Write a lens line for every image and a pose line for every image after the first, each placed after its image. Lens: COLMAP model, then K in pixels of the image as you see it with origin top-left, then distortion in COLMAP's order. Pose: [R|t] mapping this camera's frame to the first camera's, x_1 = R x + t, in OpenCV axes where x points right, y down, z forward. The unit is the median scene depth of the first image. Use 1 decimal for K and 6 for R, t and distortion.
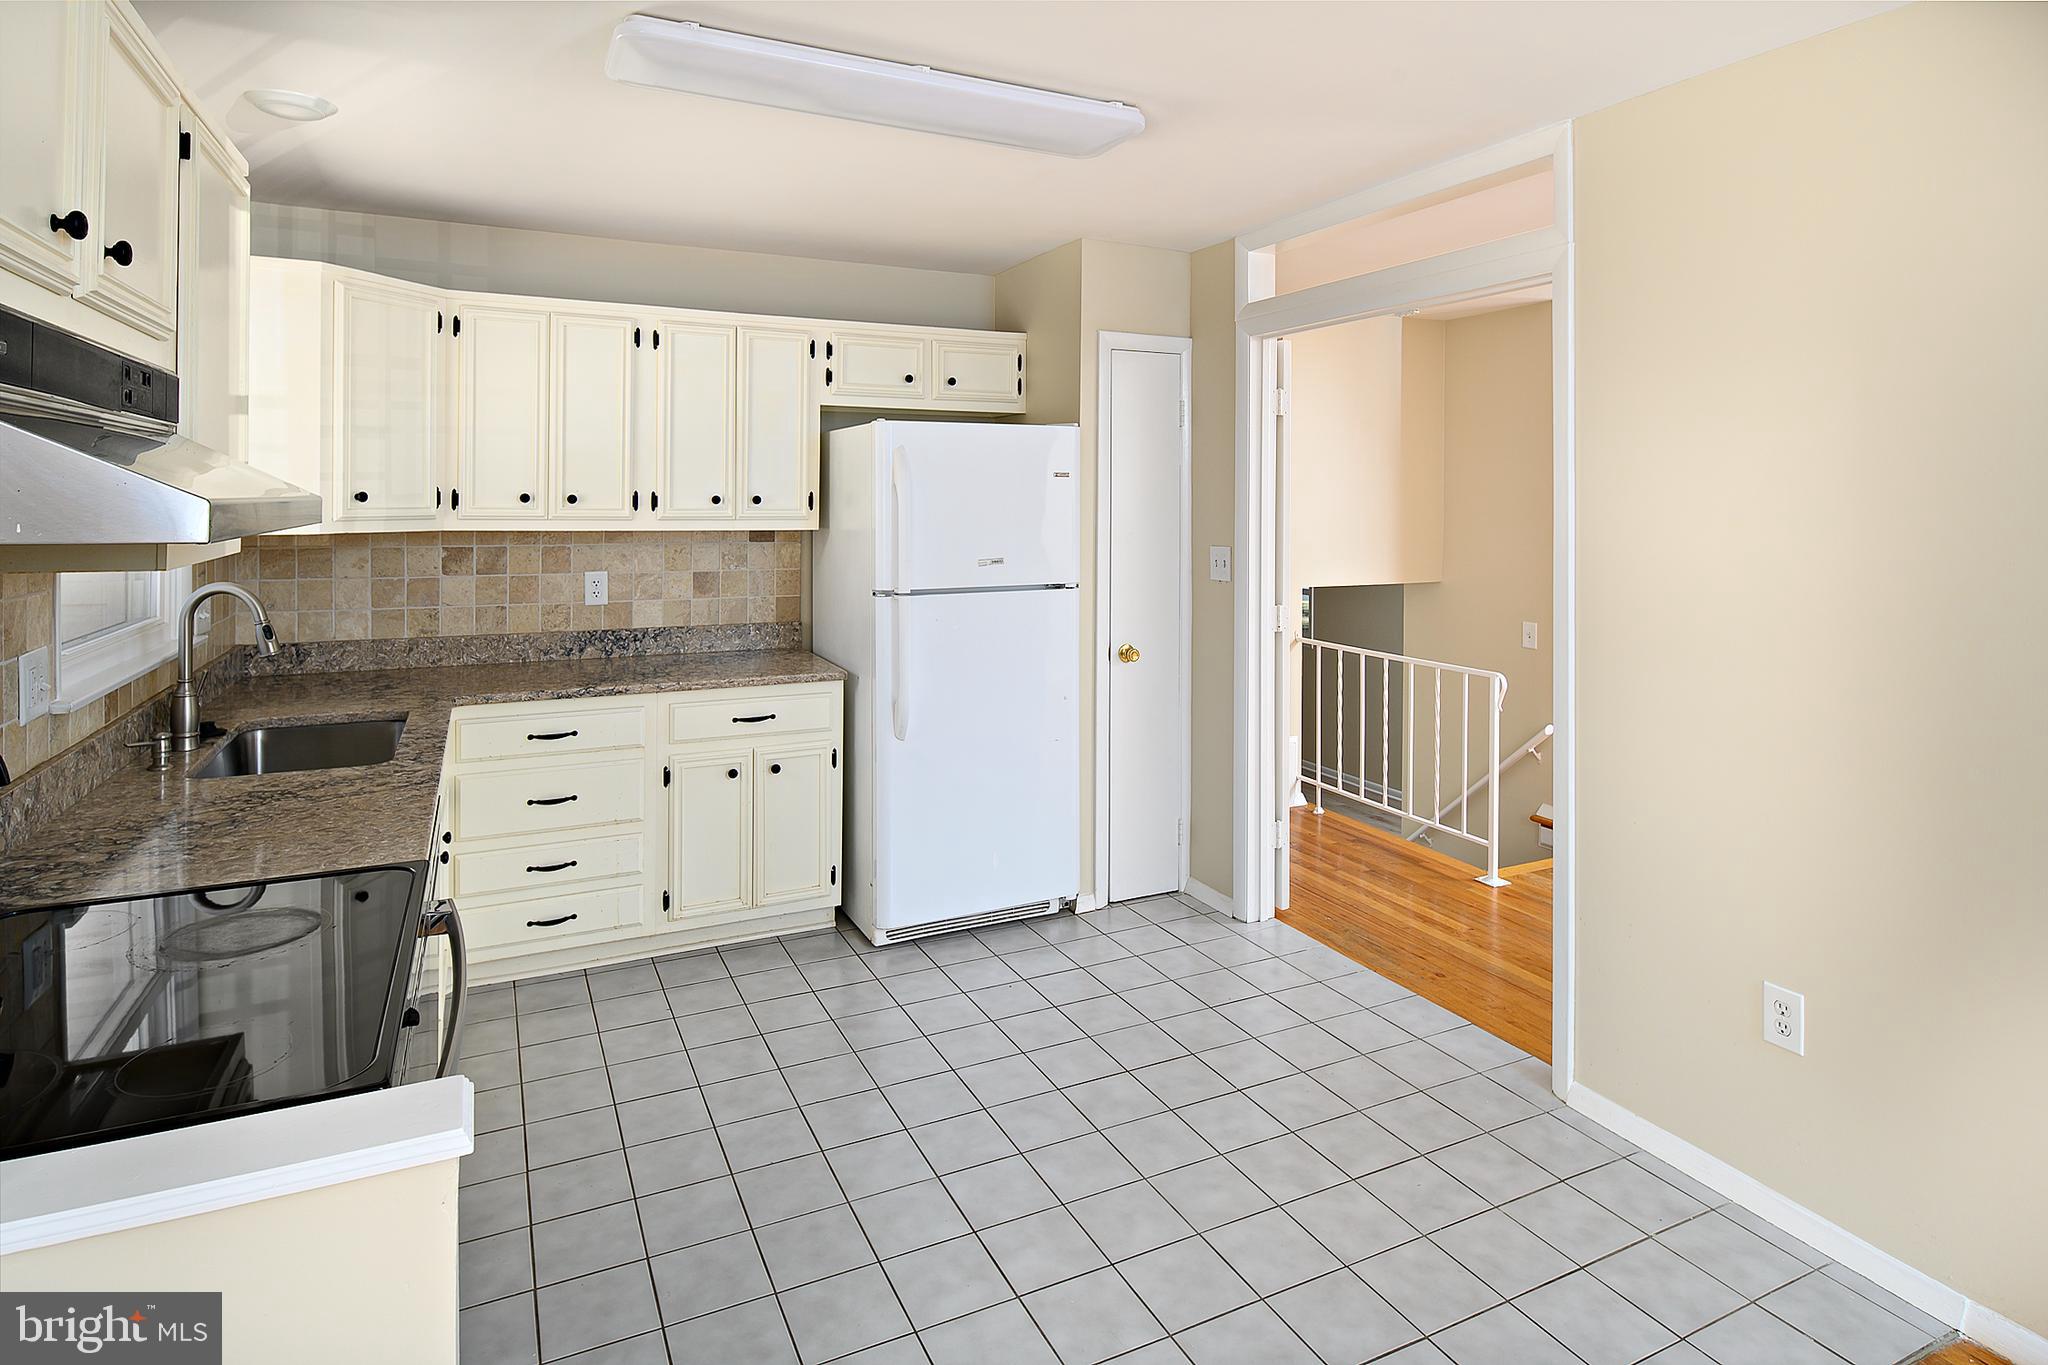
lens RADIAL K [[1112.2, 0, 1006.7], [0, 1112.2, 502.6], [0, 0, 1]] dist [-0.001867, -0.001271]
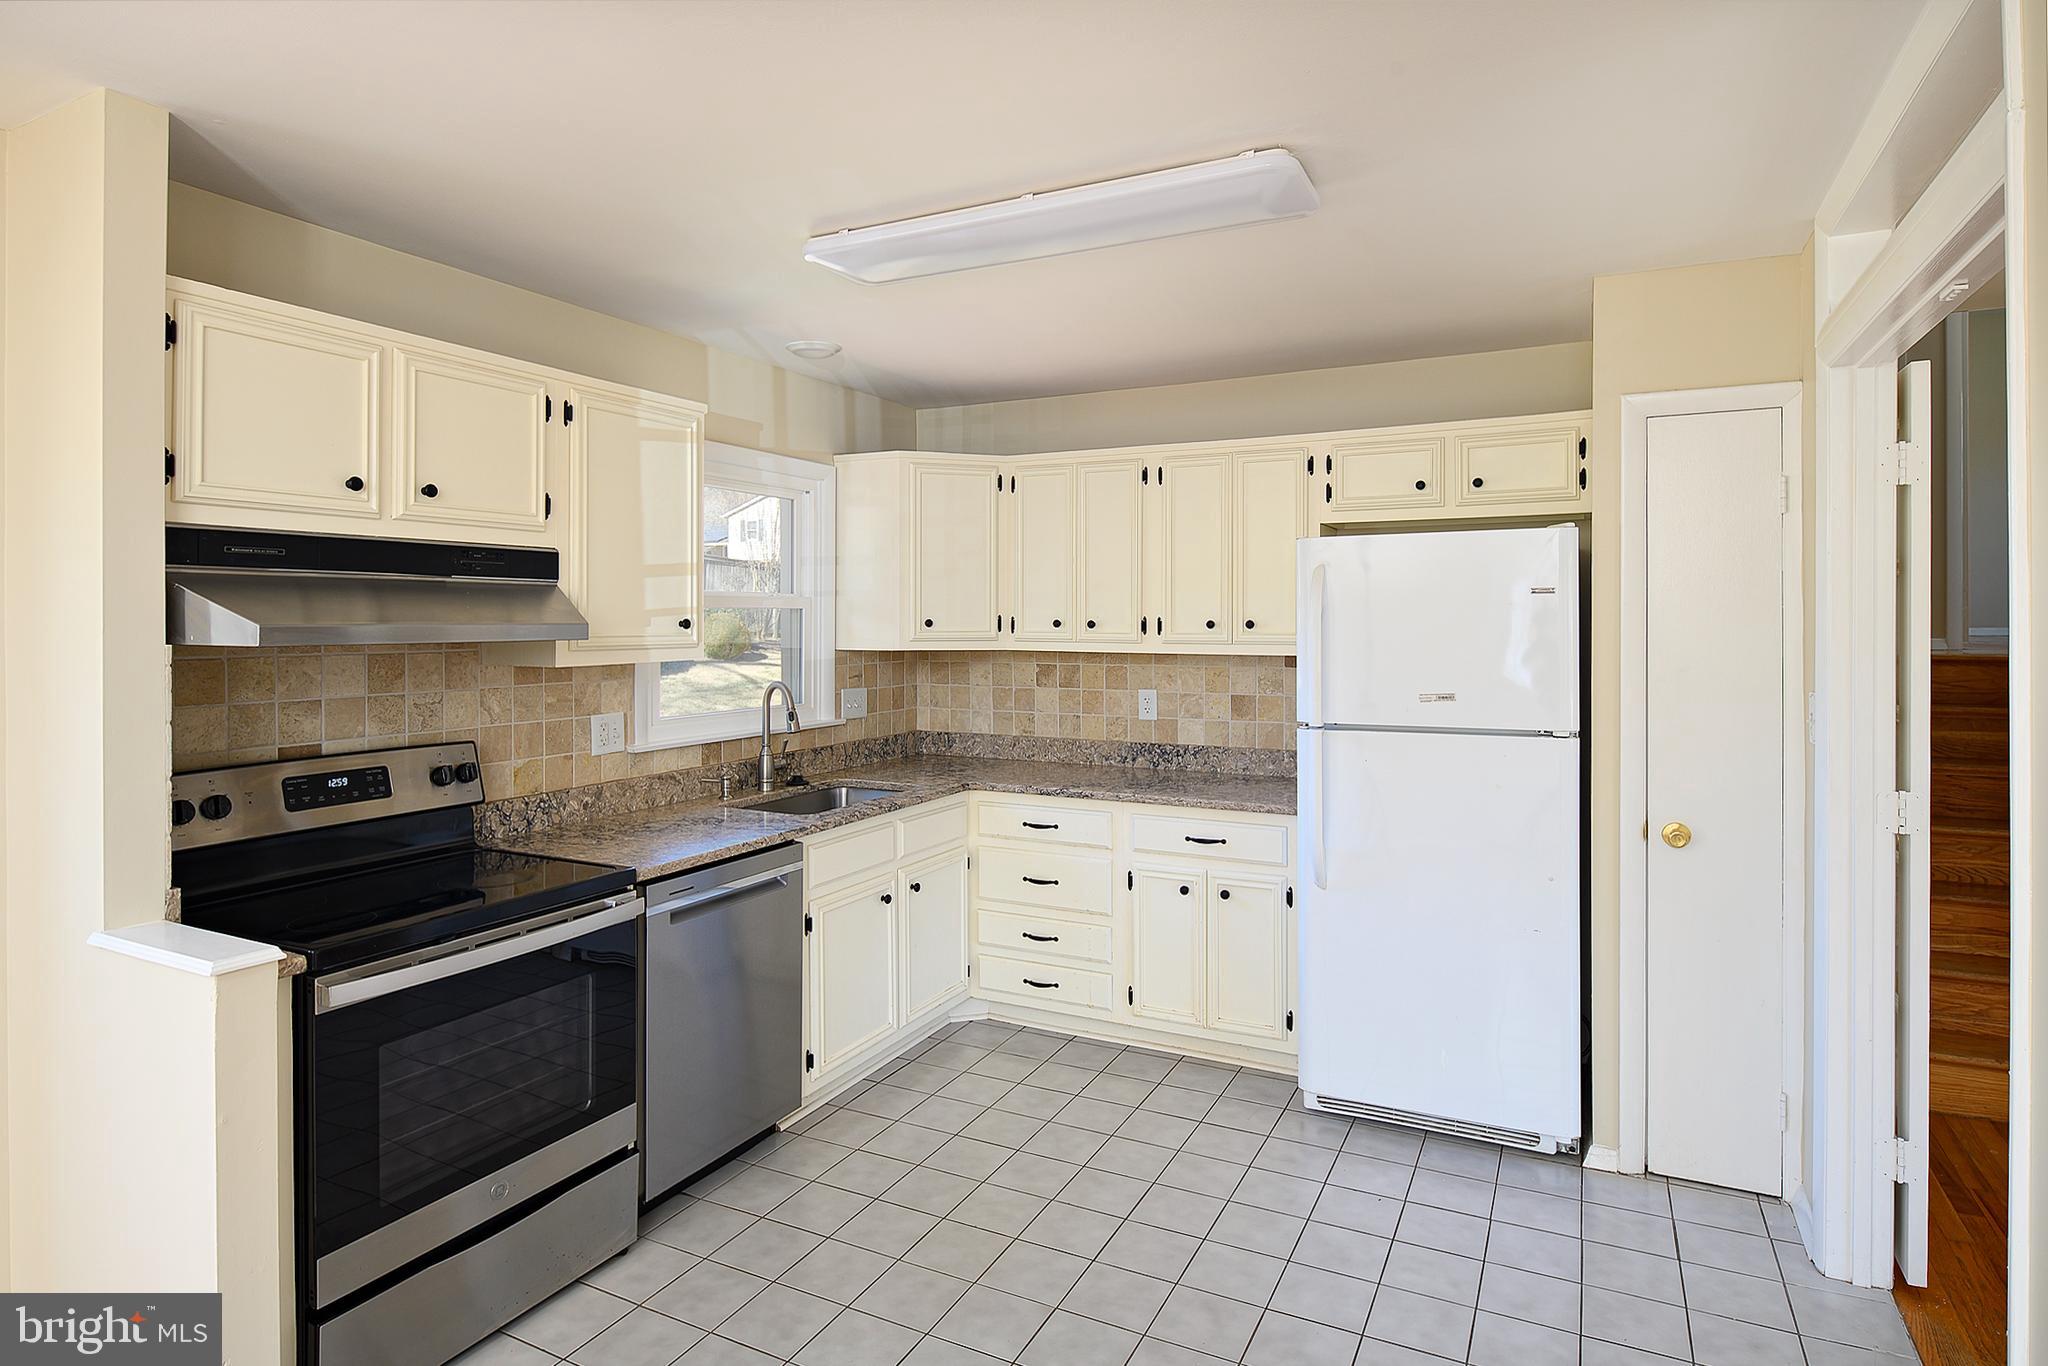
lens RADIAL K [[1108.0, 0, 1017.7], [0, 1108.0, 625.2], [0, 0, 1]] dist [-0.003500, -0.001581]
pose [[0.606013, -0.003166, -0.795449, 0.453694], [-0.000538, 0.999990, -0.004390, 0.002776], [0.795455, 0.003088, 0.606005, 0.242982]]
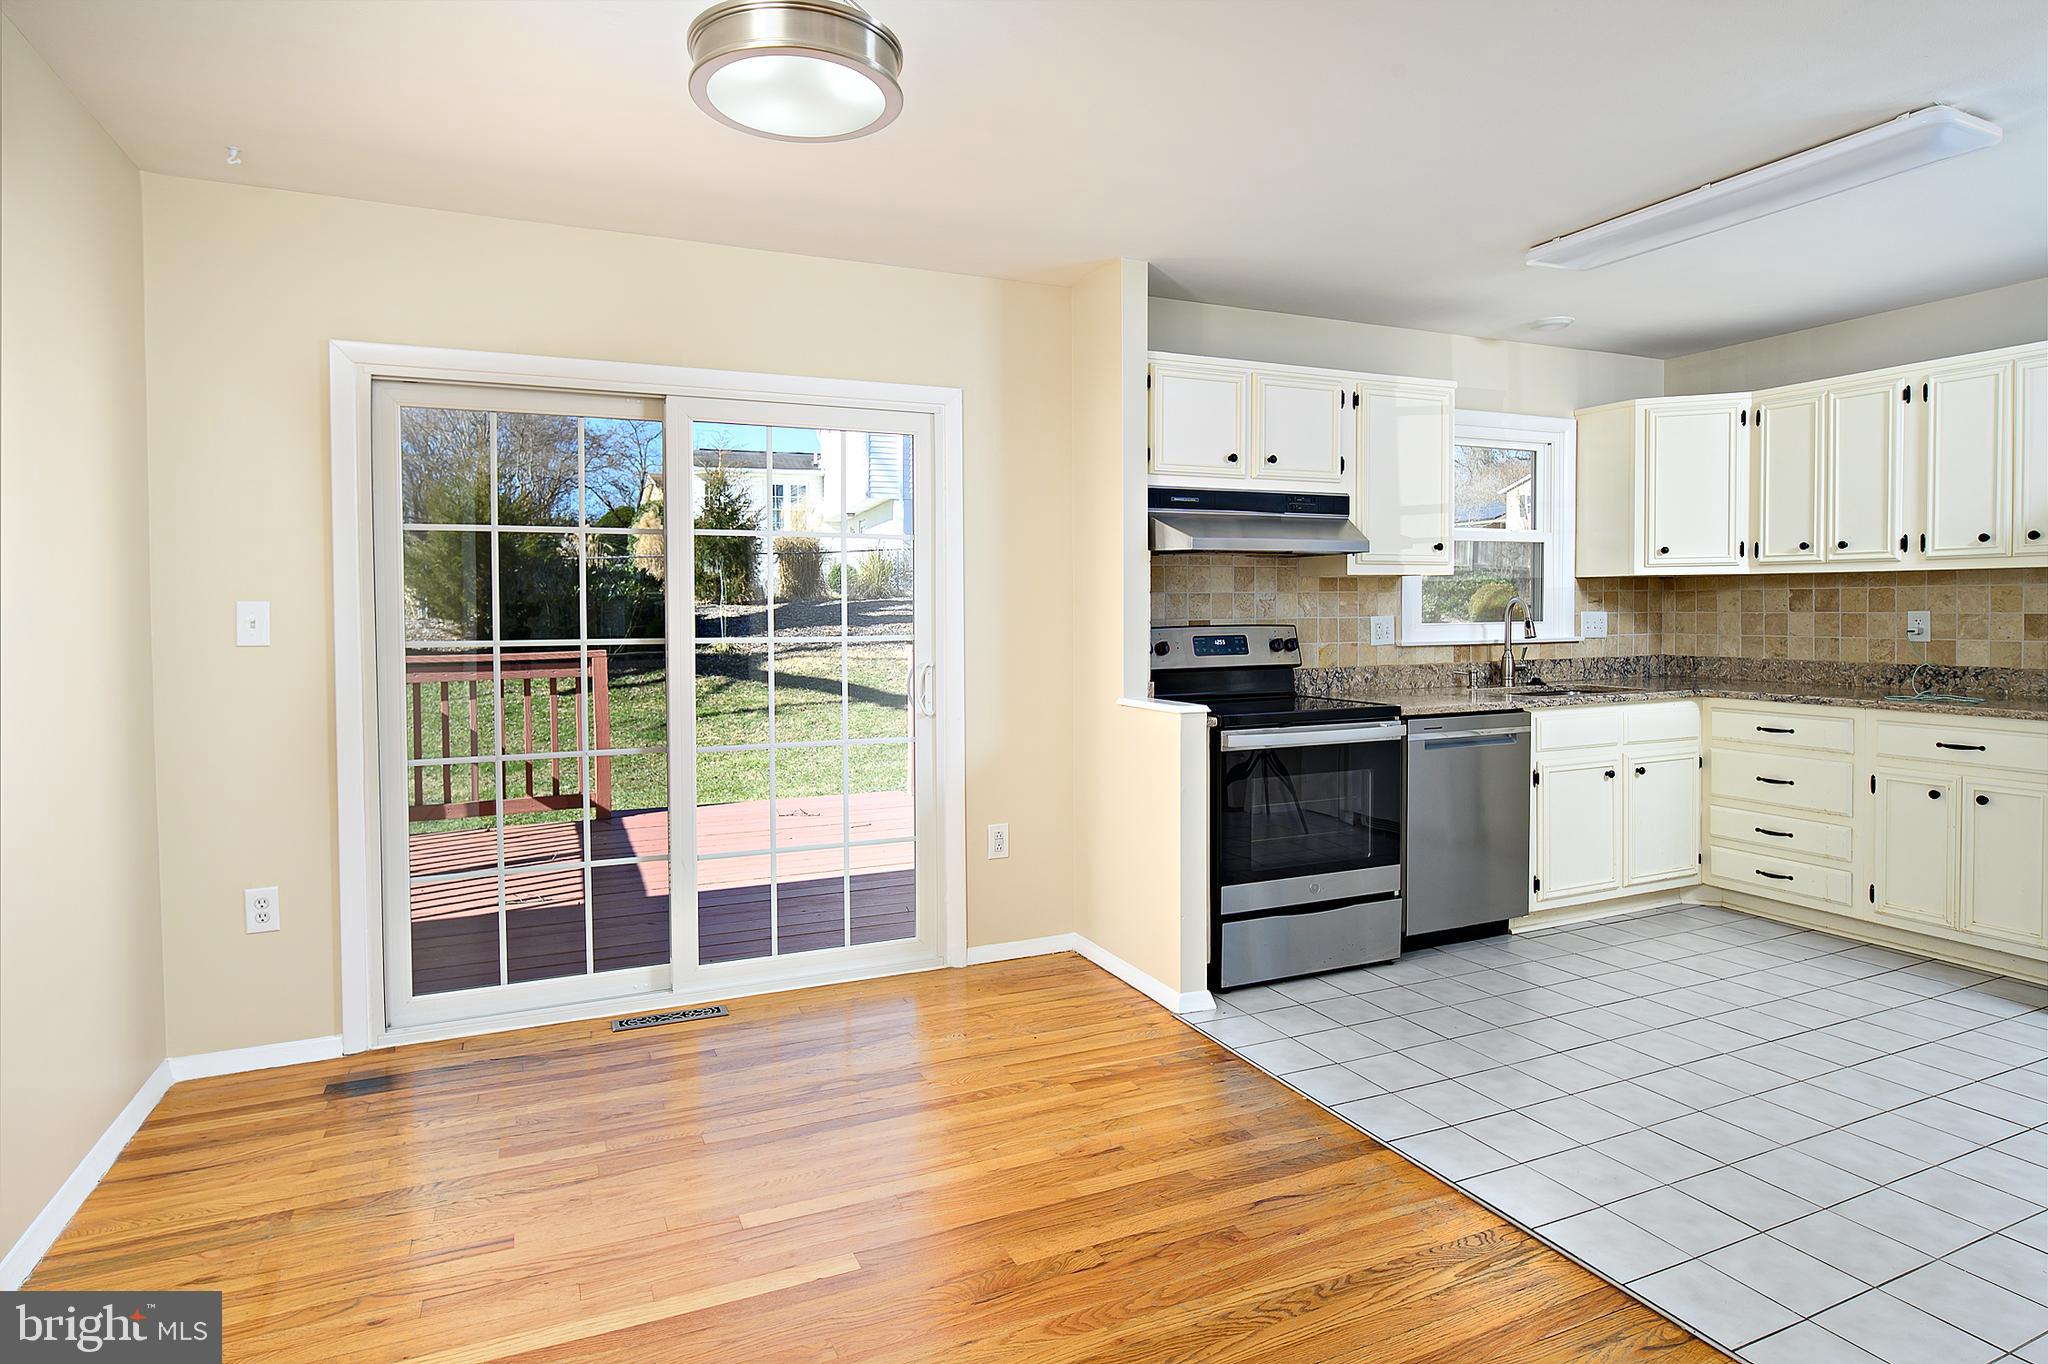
lens RADIAL K [[1103.4, 0, 1016.4], [0, 1103.4, 636.8], [0, 0, 1]] dist [-0.001006, -0.006451]
pose [[-0.024023, 0.019906, -0.999513, 0.778337], [0.001586, 0.999801, 0.019874, 0.067942], [0.999710, -0.001107, -0.024050, 0.144486]]
